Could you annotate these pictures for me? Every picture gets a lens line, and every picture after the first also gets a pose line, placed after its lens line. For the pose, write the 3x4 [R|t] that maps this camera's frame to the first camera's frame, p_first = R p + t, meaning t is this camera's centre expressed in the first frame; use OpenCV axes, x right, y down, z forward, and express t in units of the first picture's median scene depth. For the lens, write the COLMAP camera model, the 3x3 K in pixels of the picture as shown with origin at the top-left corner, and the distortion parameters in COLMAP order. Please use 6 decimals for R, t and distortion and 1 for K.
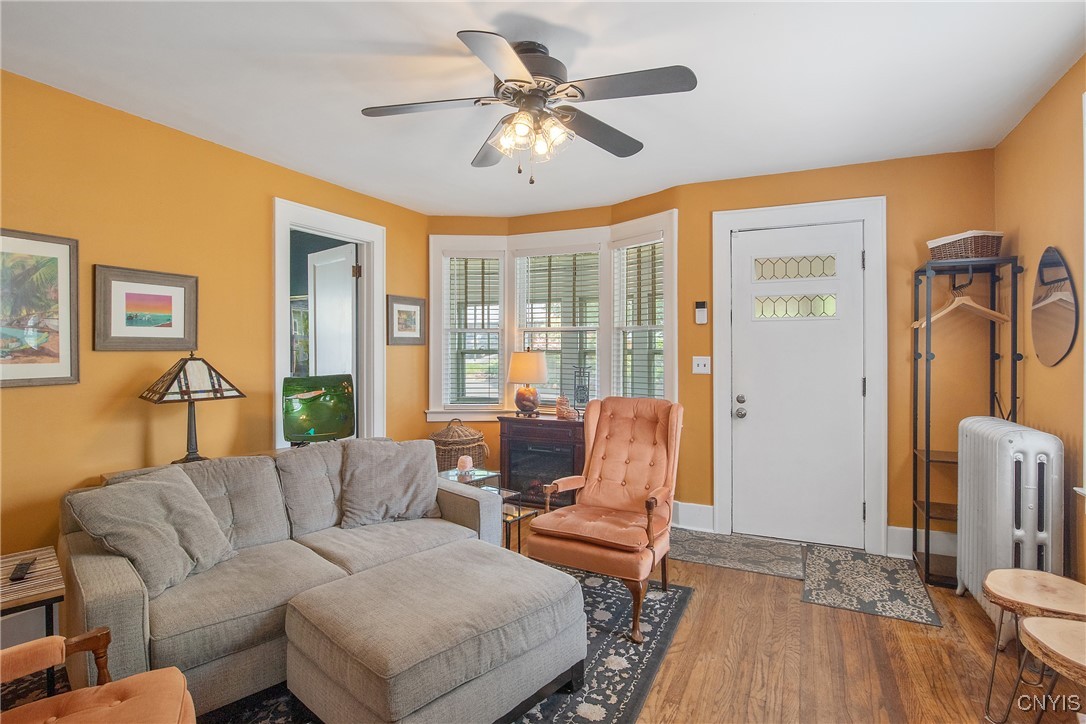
lens RADIAL K [[549.2, 0, 546.7], [0, 549.2, 346.1], [0, 0, 1]] dist [-0.025167, 0.000973]
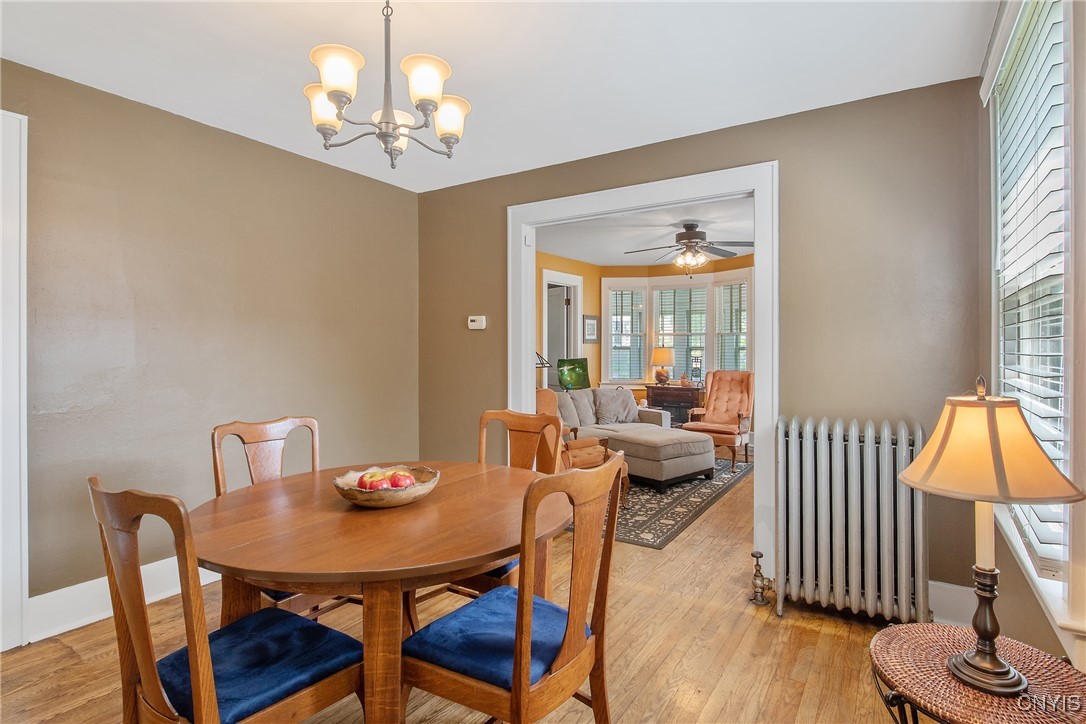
lens RADIAL K [[549.2, 0, 546.7], [0, 549.2, 346.1], [0, 0, 1]] dist [-0.025167, 0.000973]
pose [[0.991058, 0.003150, -0.133393, -0.174630], [-0.002721, 0.999991, 0.003394, 0.001127], [0.133402, -0.003000, 0.991057, -0.773981]]
